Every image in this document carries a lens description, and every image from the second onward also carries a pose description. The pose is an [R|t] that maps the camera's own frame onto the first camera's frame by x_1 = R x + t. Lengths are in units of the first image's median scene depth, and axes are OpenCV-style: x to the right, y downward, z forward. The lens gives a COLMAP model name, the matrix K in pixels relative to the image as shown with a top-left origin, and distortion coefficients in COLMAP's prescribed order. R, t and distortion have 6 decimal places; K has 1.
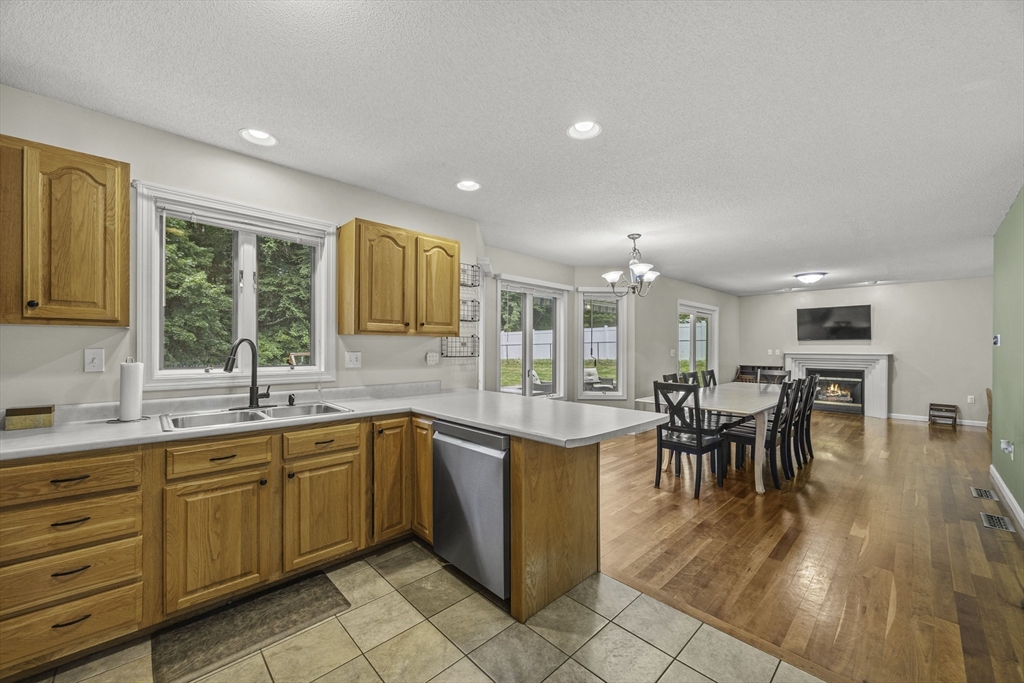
lens RADIAL K [[378.6, 0, 509.0], [0, 378.6, 351.0], [0, 0, 1]] dist [-0.002500, -0.000322]
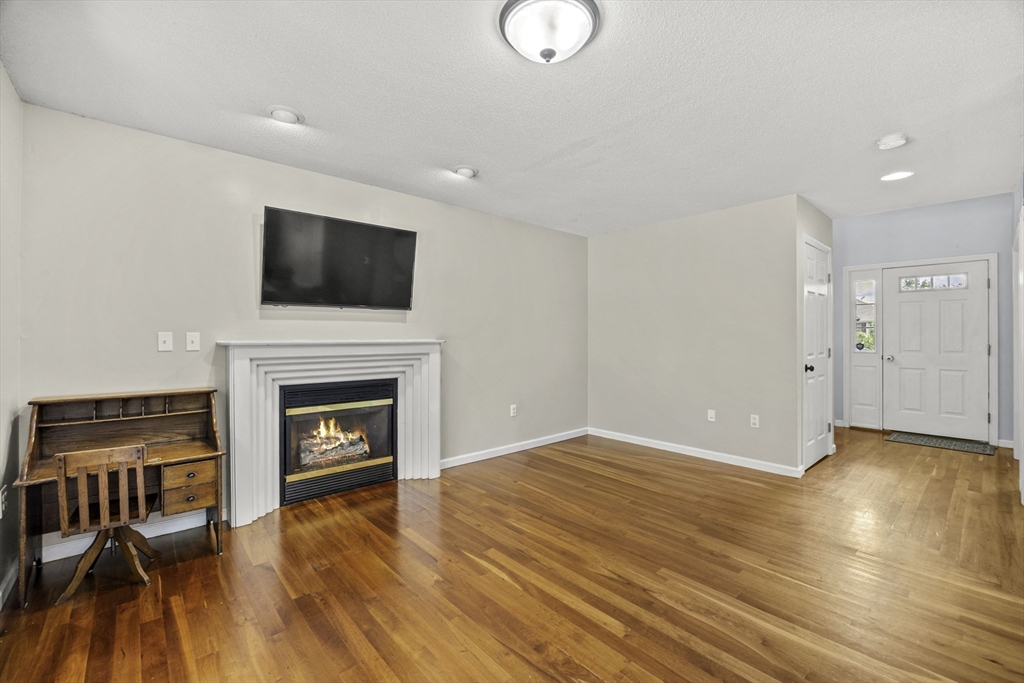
lens RADIAL K [[439.0, 0, 512.9], [0, 439.0, 334.3], [0, 0, 1]] dist [0.001005, 0.000150]
pose [[0.028622, 0.002024, 0.999588, 0.423480], [0.010897, 0.999938, -0.002337, 0.001845], [-0.999531, 0.010959, 0.028598, 0.836912]]
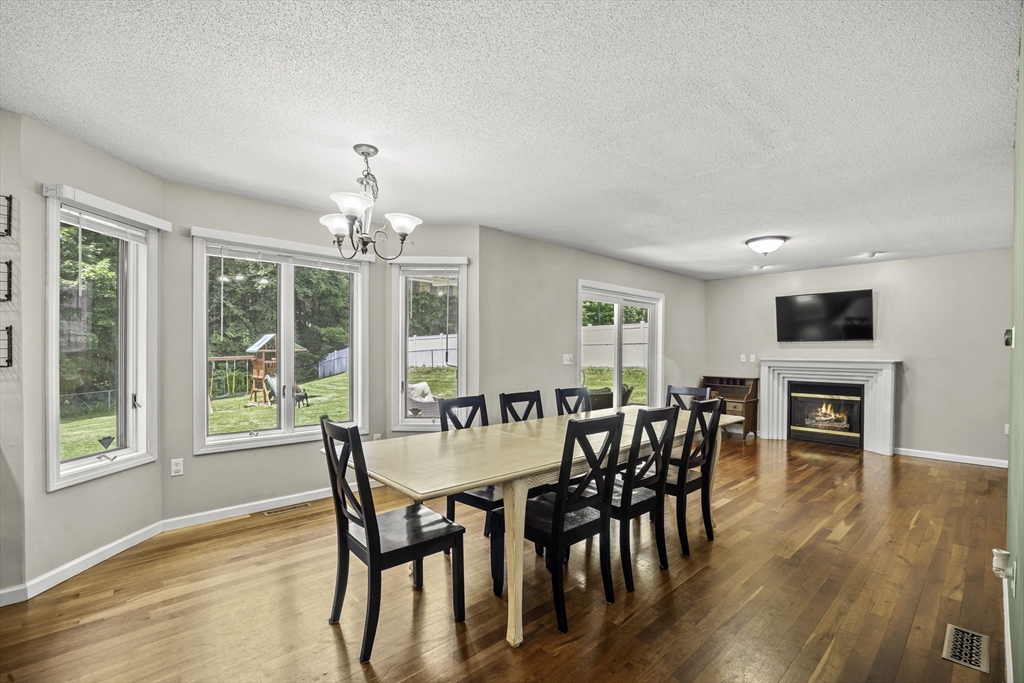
lens RADIAL K [[437.1, 0, 513.7], [0, 437.1, 359.4], [0, 0, 1]] dist [-0.012985, -0.000044]
pose [[0.999910, 0.001603, -0.013350, 0.308058], [-0.001489, 0.999962, 0.008562, -0.000836], [0.013363, -0.008542, 0.999874, 0.198114]]
